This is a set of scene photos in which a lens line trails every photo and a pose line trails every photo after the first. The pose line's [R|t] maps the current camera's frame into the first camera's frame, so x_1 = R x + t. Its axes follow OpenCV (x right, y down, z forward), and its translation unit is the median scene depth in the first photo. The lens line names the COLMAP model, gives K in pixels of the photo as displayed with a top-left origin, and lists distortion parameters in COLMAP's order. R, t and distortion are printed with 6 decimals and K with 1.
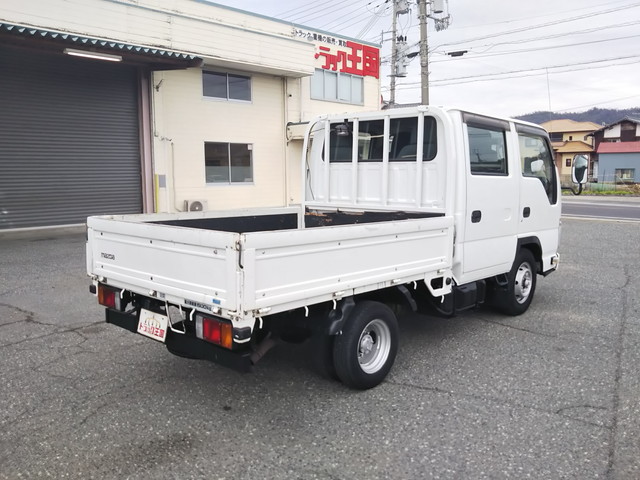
lens RADIAL K [[558.9, 0, 319.3], [0, 558.9, 237.5], [0, 0, 1]] dist [-0.066869, 0.082461]
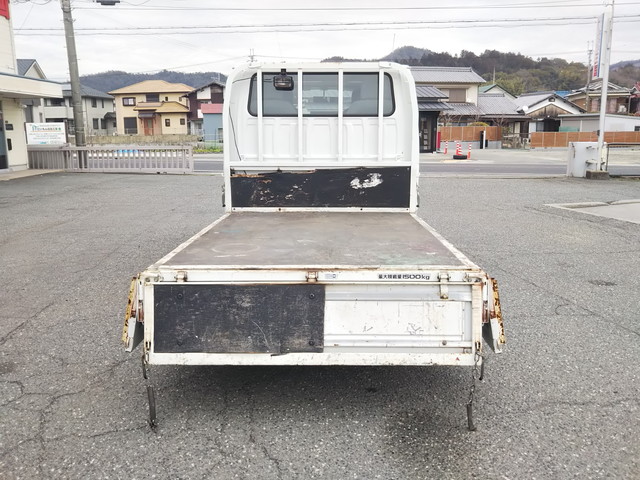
lens RADIAL K [[558.9, 0, 322.9], [0, 558.9, 242.0], [0, 0, 1]] dist [-0.066869, 0.082461]
pose [[0.752017, -0.132189, 0.645753, -0.518950], [0.081936, 0.990833, 0.107409, -0.022840], [-0.654031, -0.027863, 0.755954, 0.249105]]
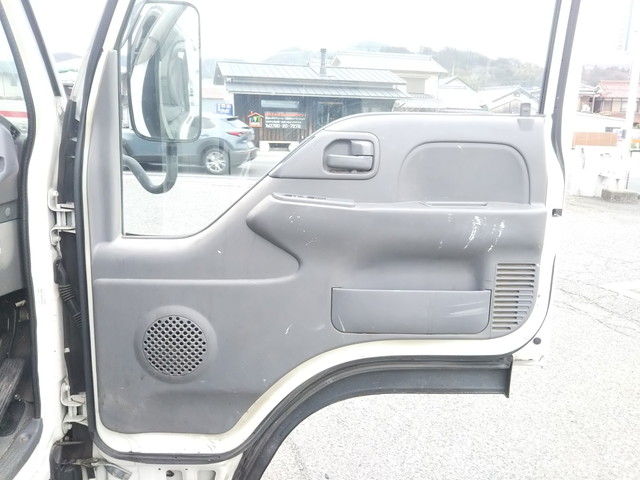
lens RADIAL K [[558.9, 0, 320.1], [0, 558.9, 235.5], [0, 0, 1]] dist [-0.066869, 0.082461]
pose [[0.704013, -0.121362, 0.699741, 0.433920], [0.055180, 0.991660, 0.116475, -0.098618], [-0.708041, -0.043388, 0.704838, 0.944147]]
